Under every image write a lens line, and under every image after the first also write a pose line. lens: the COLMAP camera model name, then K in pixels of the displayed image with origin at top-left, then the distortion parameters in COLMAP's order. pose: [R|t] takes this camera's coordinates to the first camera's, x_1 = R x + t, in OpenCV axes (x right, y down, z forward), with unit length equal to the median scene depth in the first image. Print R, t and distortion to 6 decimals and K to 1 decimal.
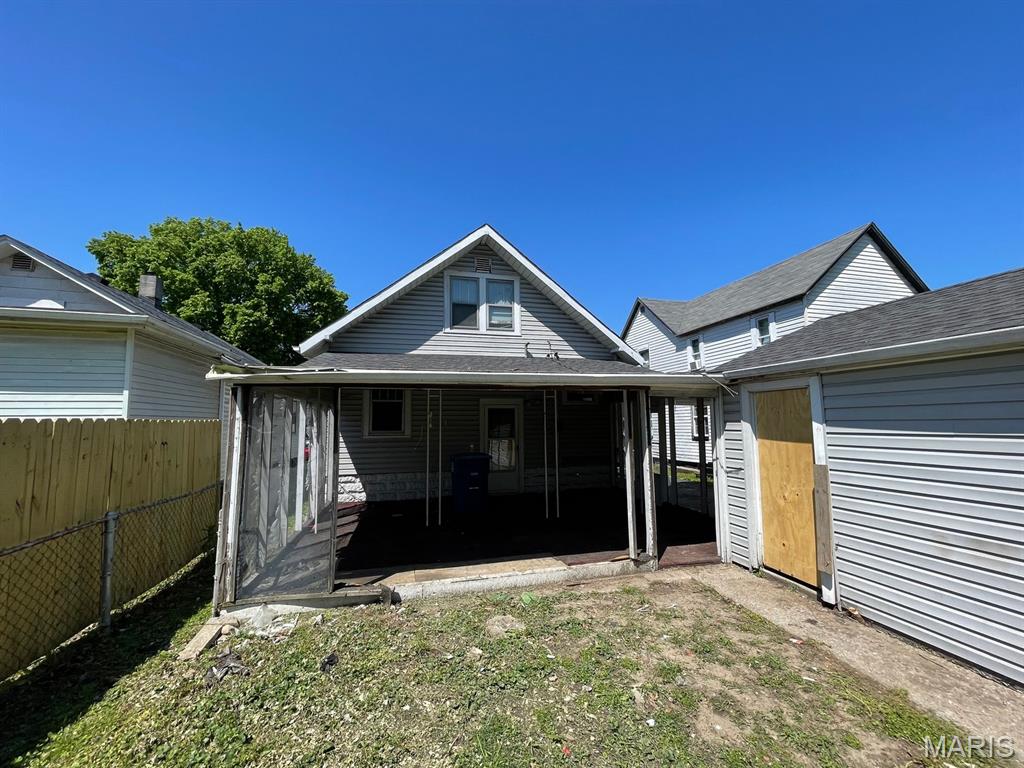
lens RADIAL K [[411.8, 0, 515.5], [0, 411.8, 390.9], [0, 0, 1]] dist [-0.004779, 0.002007]
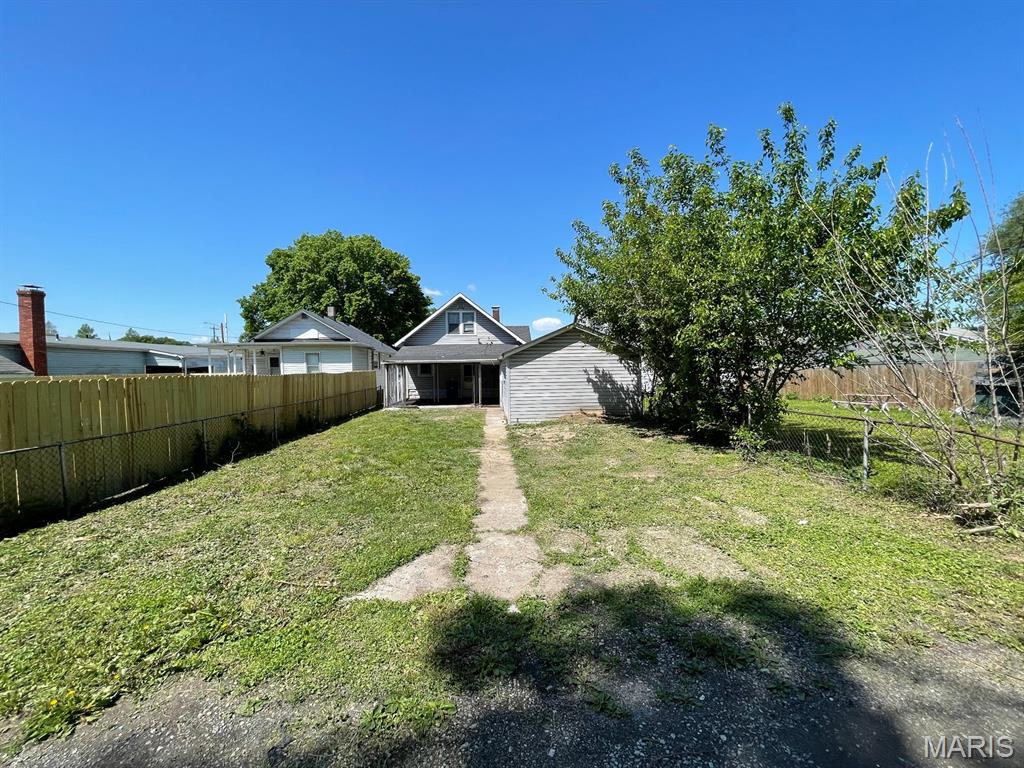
lens RADIAL K [[411.8, 0, 507.1], [0, 411.8, 382.7], [0, 0, 1]] dist [-0.004779, 0.002007]
pose [[0.978264, 0.000283, -0.207361, 0.696650], [0.022591, 0.993901, 0.107935, -0.113674], [0.206127, -0.110274, 0.972292, -1.381045]]
